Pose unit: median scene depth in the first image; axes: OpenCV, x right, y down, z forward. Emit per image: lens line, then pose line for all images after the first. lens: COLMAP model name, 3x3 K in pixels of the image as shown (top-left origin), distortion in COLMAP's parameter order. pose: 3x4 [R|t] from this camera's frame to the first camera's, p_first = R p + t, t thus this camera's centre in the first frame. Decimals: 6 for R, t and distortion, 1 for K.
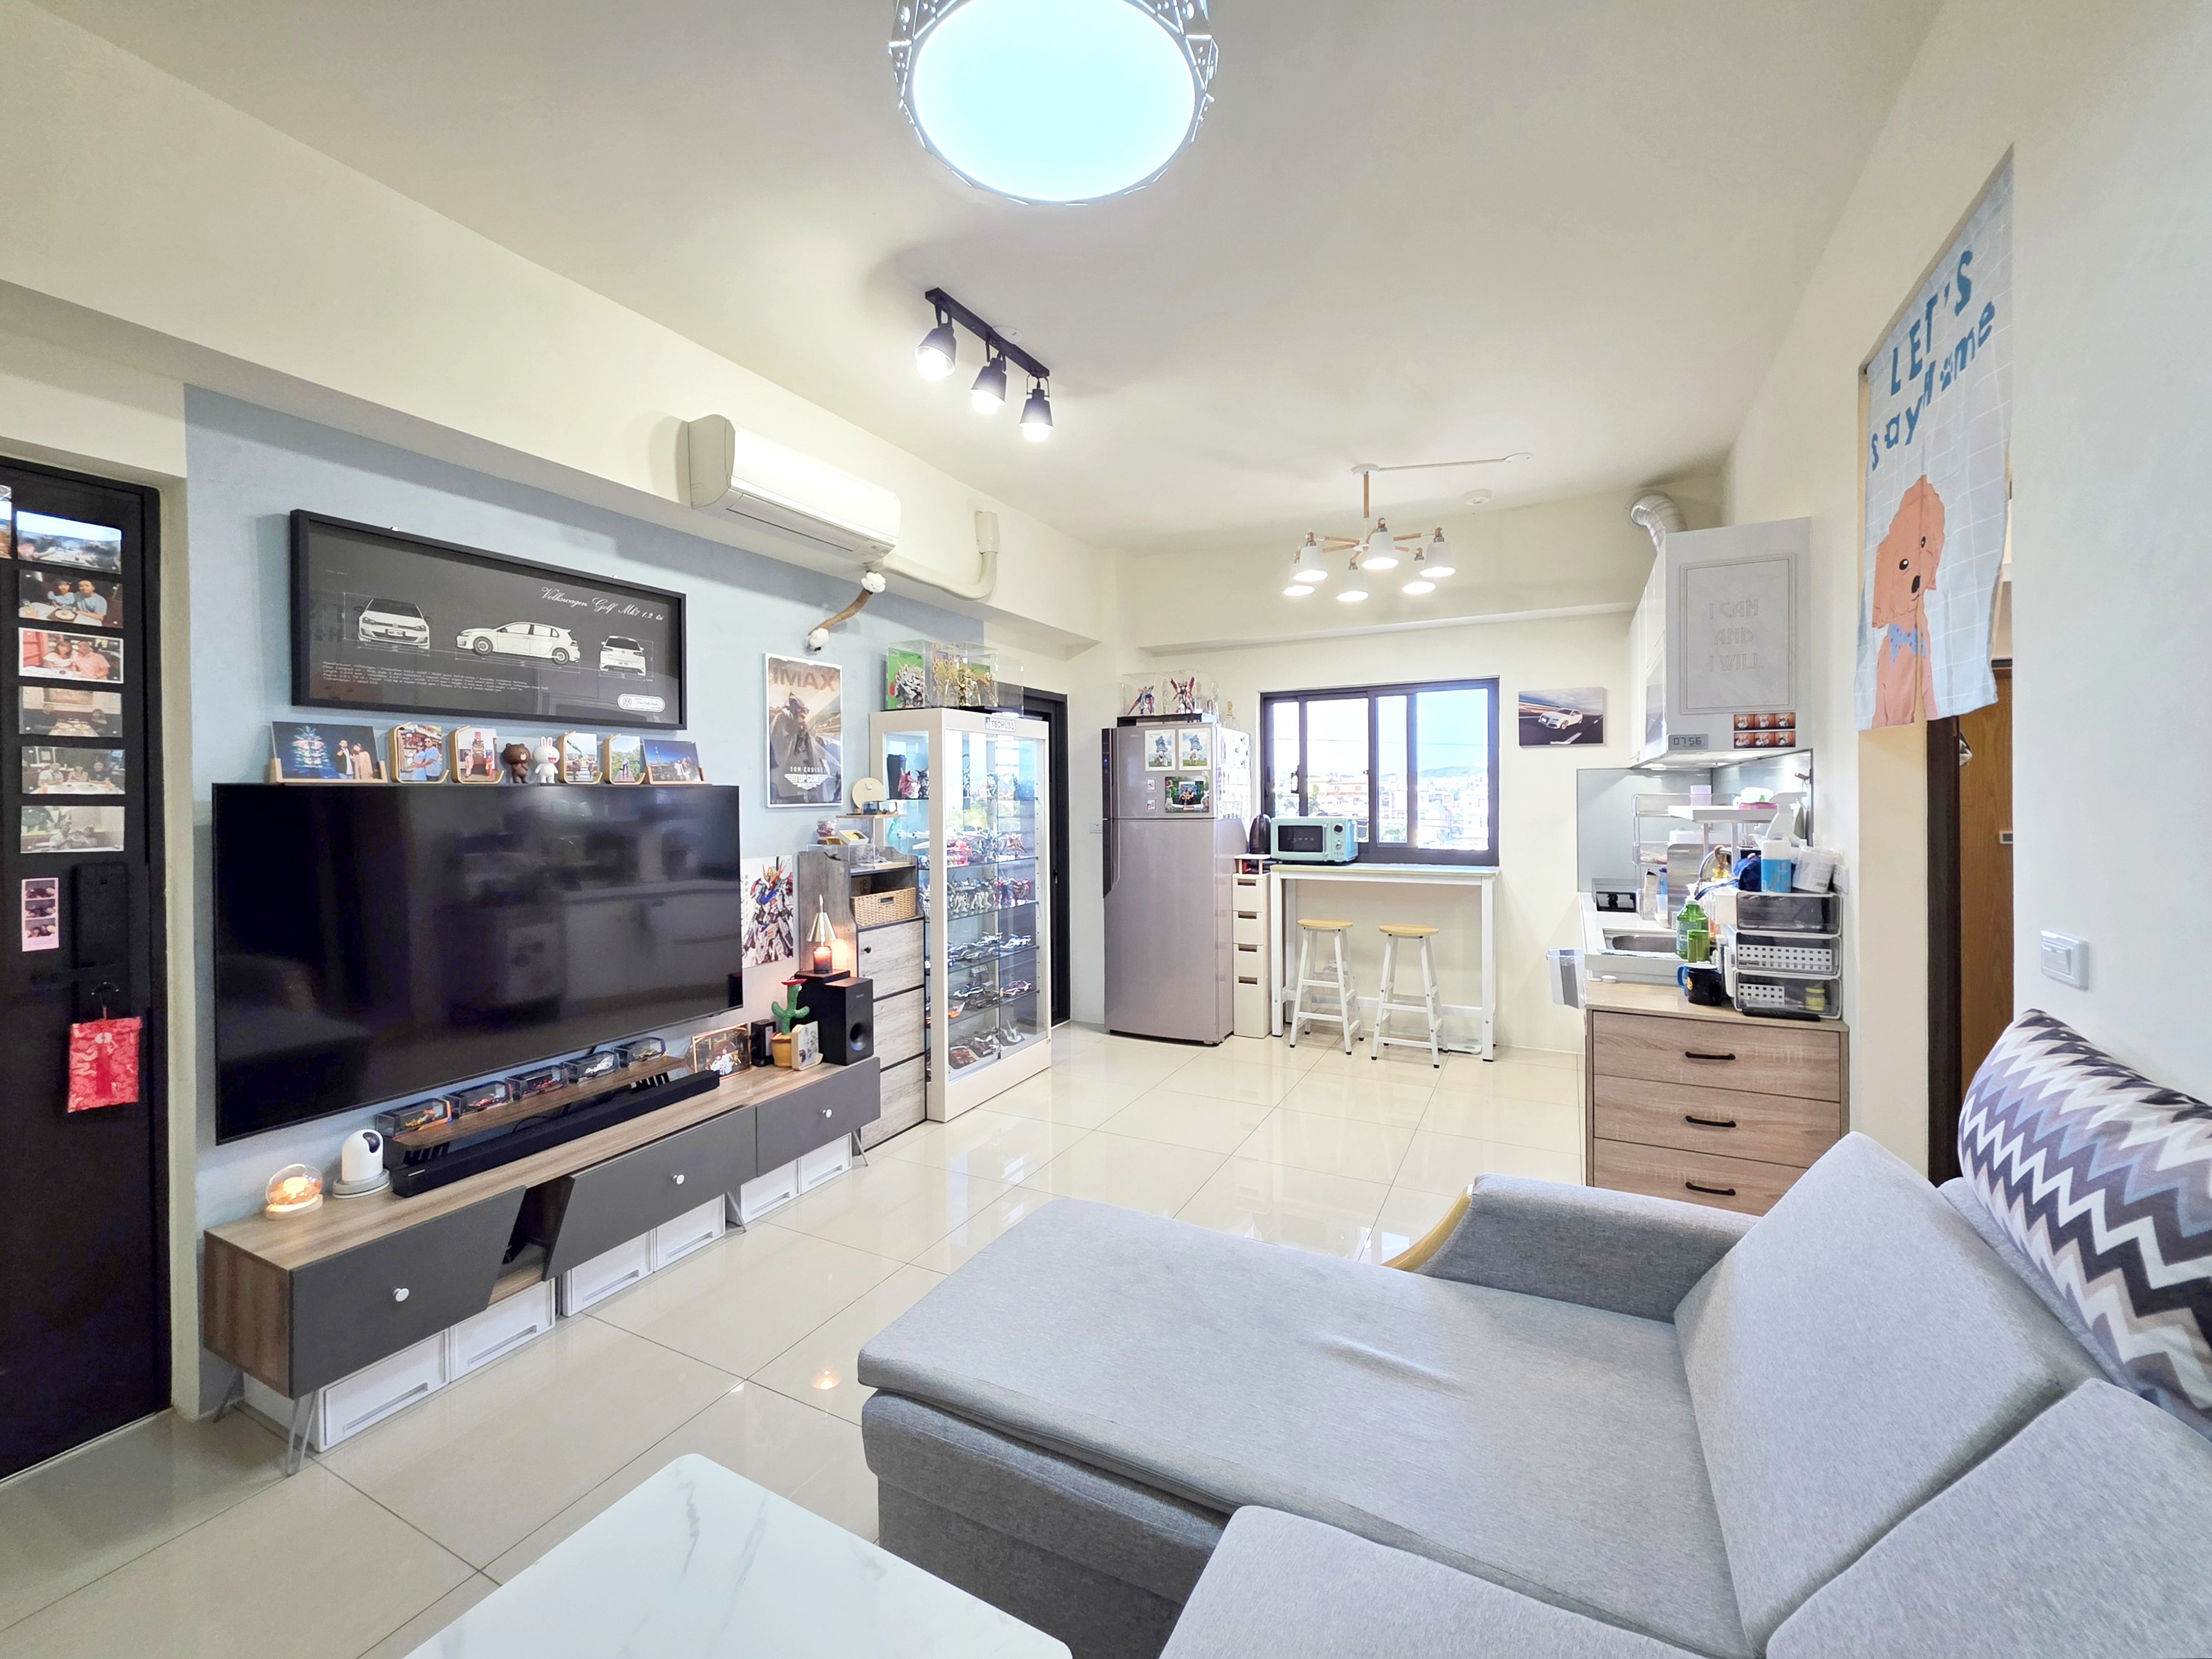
lens RADIAL K [[898.1, 0, 1095.7], [0, 898.1, 794.1], [0, 0, 1]] dist [0.006549, -0.000129]
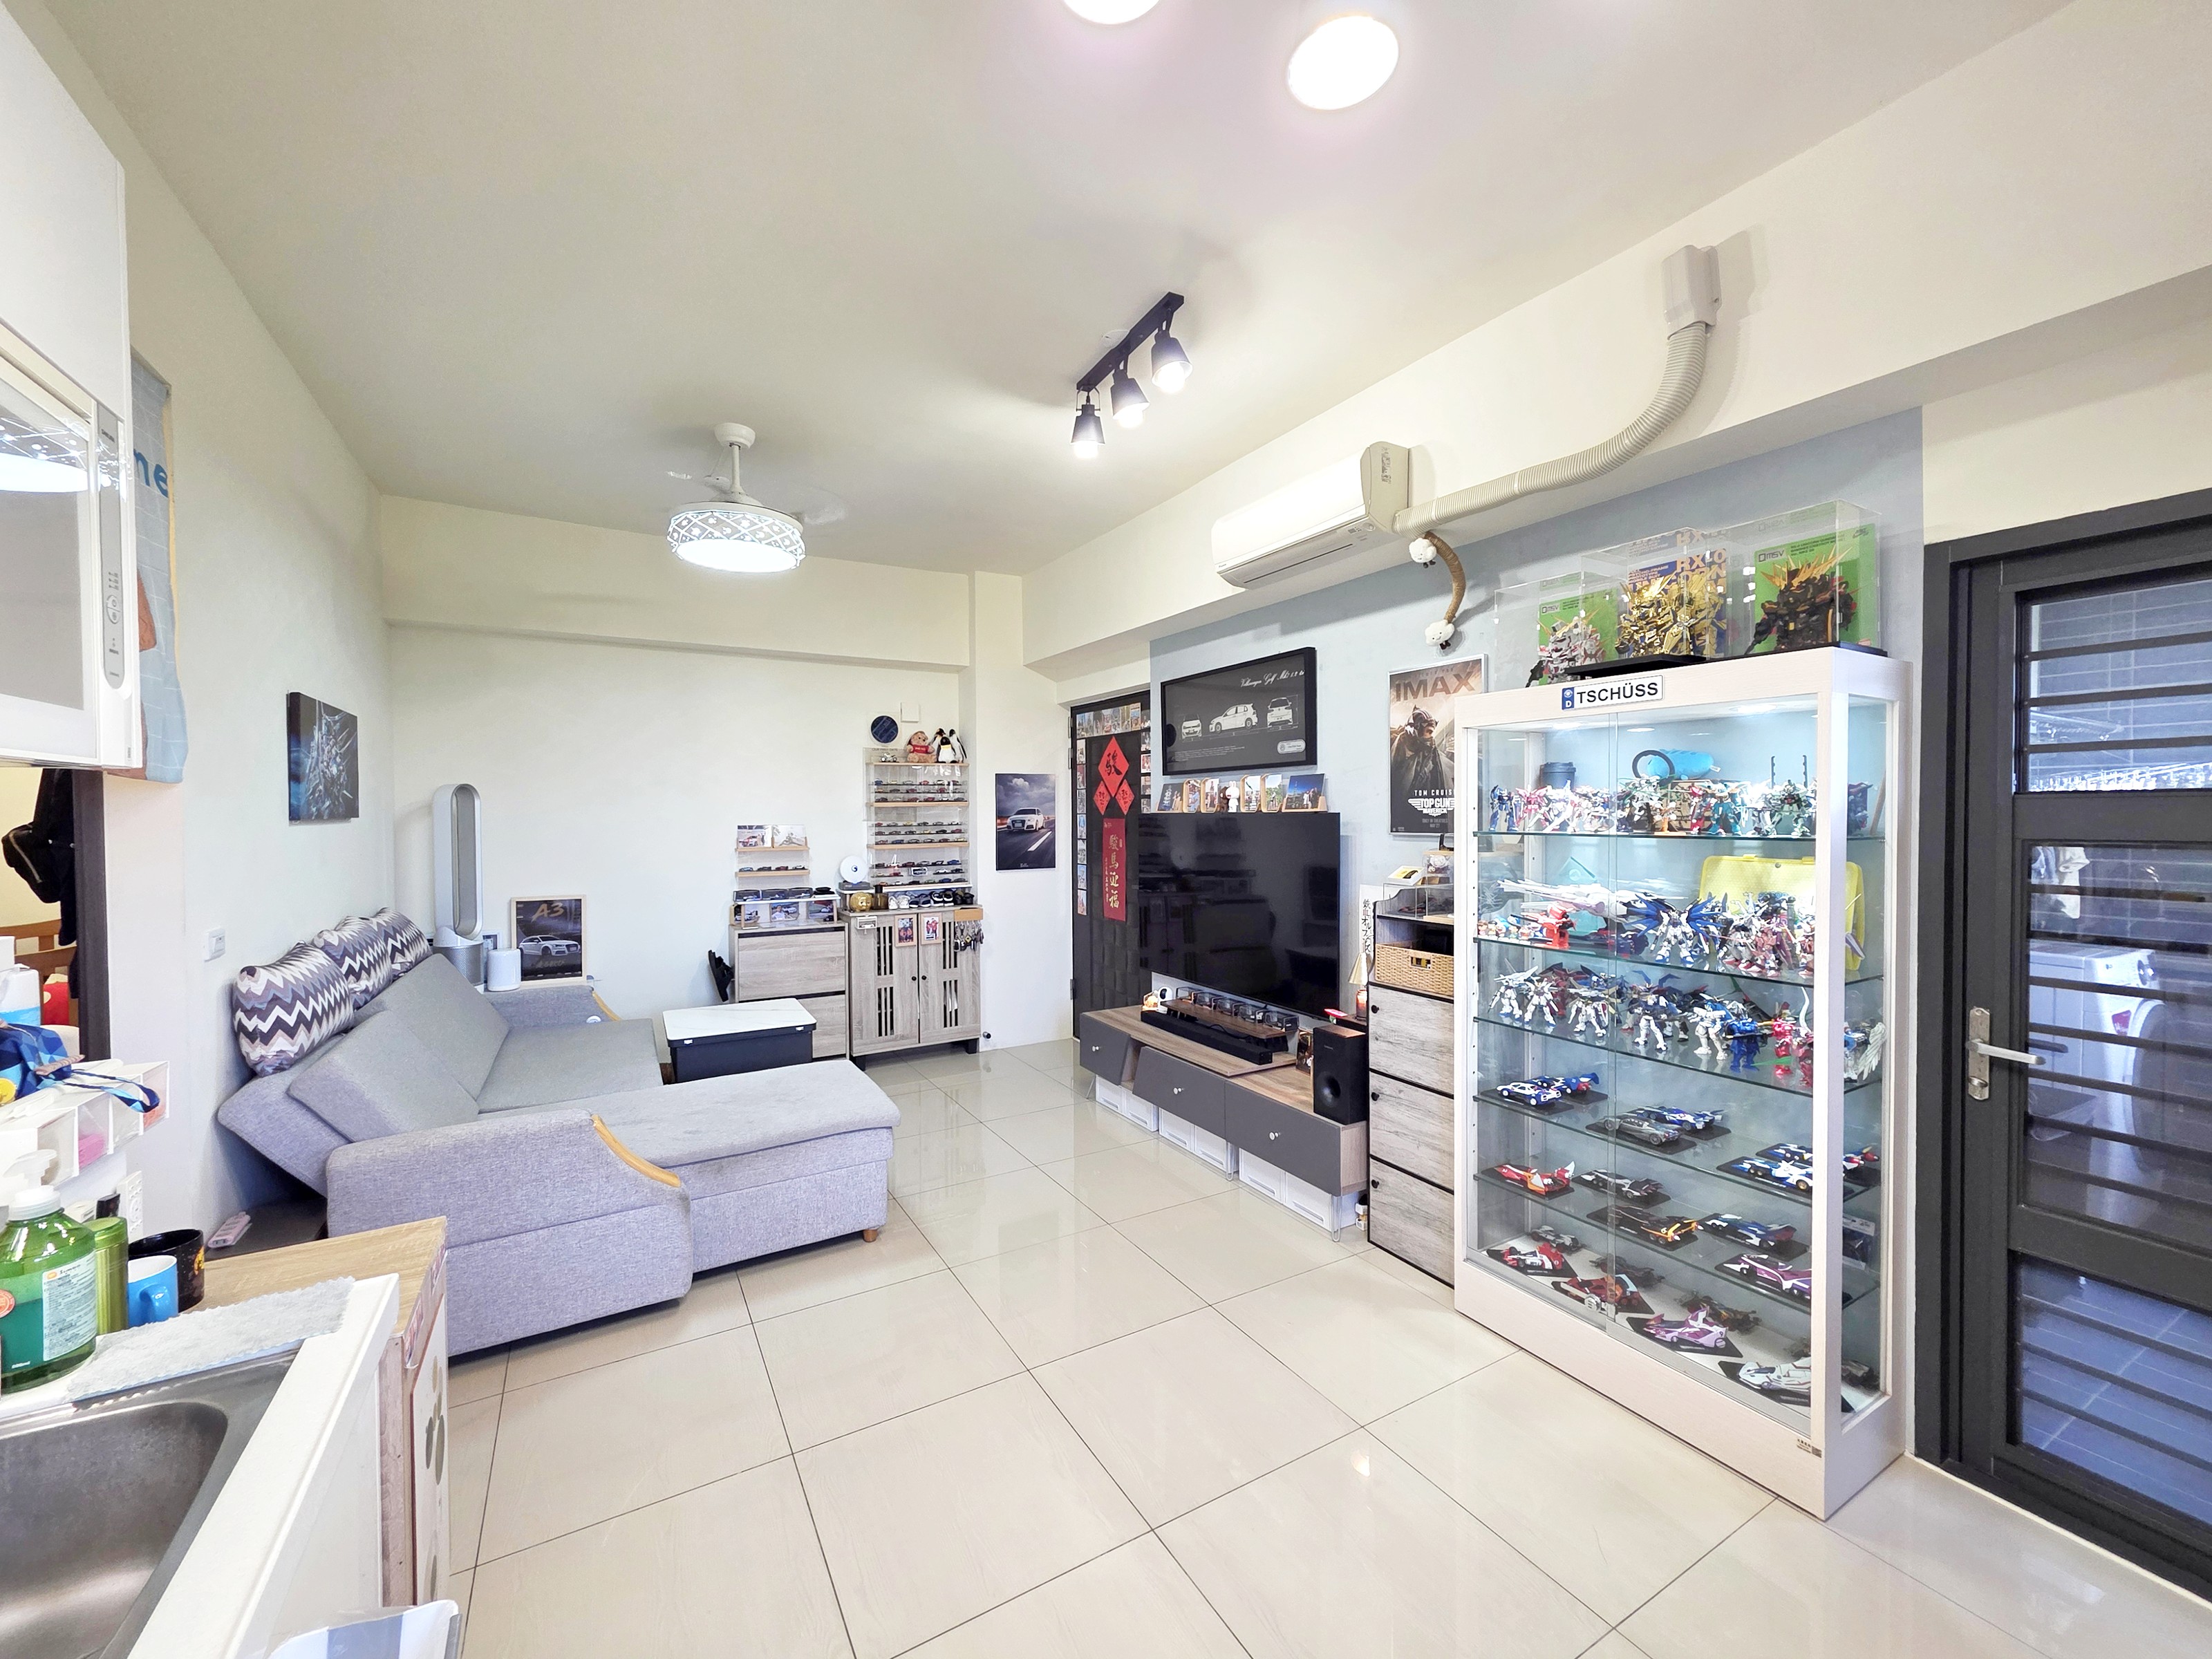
lens RADIAL K [[898.1, 0, 1097.8], [0, 898.1, 829.6], [0, 0, 1]] dist [0.006549, -0.000129]
pose [[-0.550694, 0.030889, -0.834136, 0.499336], [0.013593, 0.999514, 0.028040, -0.018179], [0.834597, 0.004103, -0.550846, 1.066448]]
